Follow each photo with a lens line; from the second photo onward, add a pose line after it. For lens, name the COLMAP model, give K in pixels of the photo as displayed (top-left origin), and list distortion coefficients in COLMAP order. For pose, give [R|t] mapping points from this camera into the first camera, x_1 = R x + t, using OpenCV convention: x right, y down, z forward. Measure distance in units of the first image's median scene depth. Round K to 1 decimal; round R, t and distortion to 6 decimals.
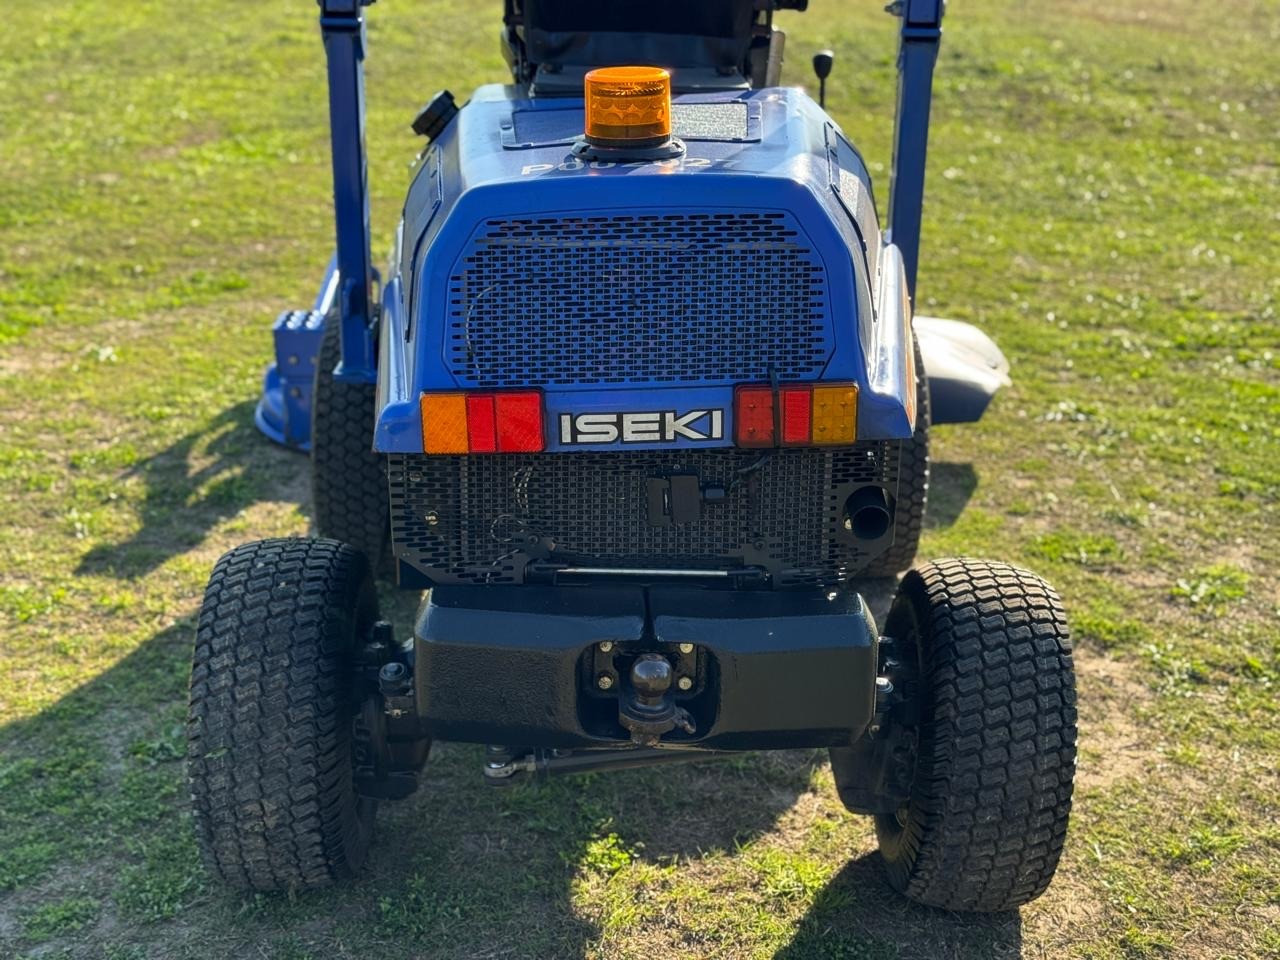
lens RADIAL K [[1806.8, 0, 640.0], [0, 1806.8, 480.0], [0, 0, 1]] dist [0.174742, -0.299713]
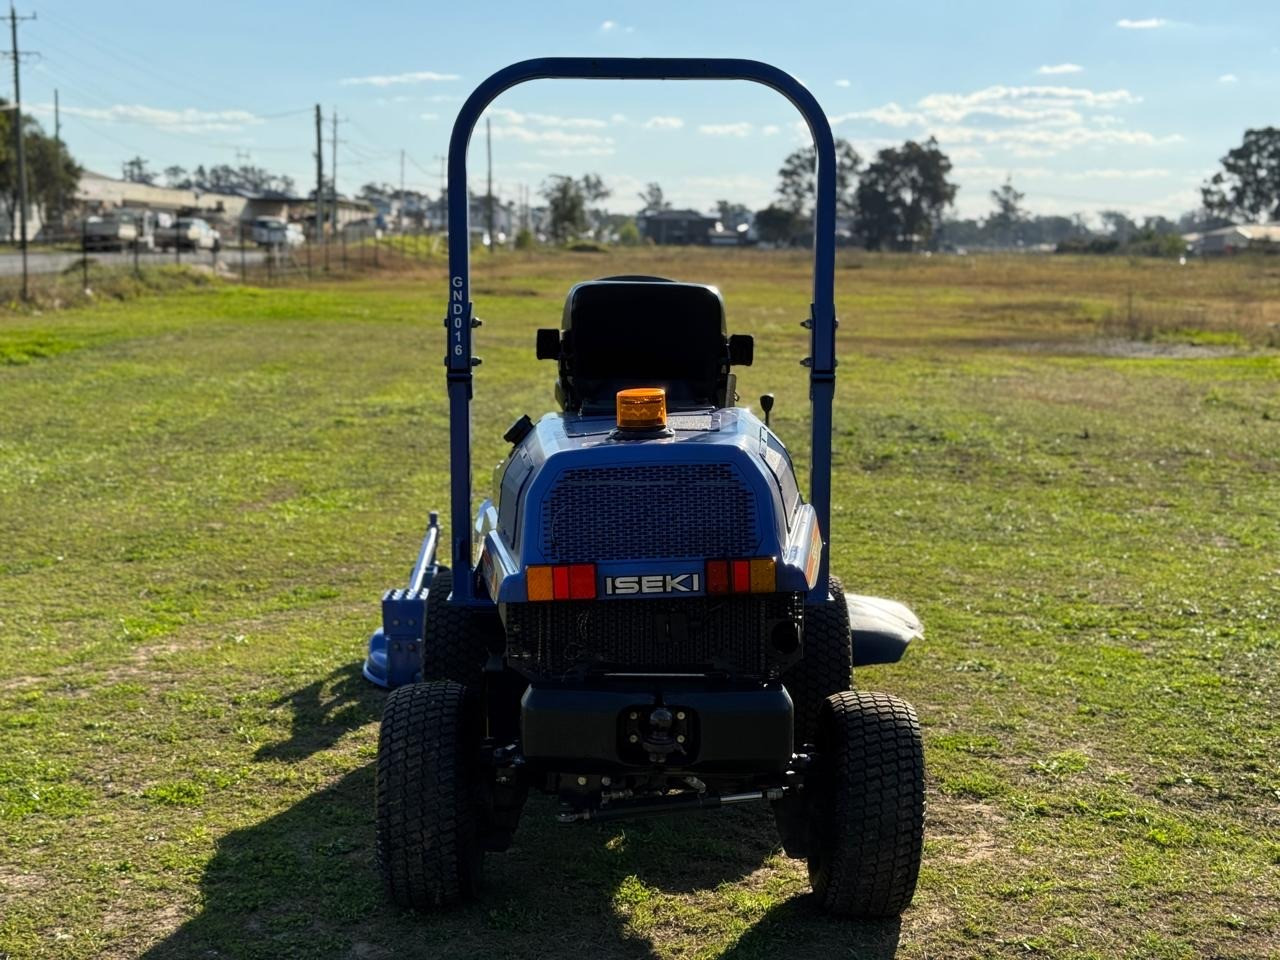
lens RADIAL K [[1806.8, 0, 640.0], [0, 1806.8, 480.0], [0, 0, 1]] dist [0.174742, -0.299713]
pose [[0.999878, -0.015645, 0.000377, -0.005465], [0.015375, 0.977541, -0.210183, 0.126704], [0.002920, 0.210163, 0.977662, -0.384269]]
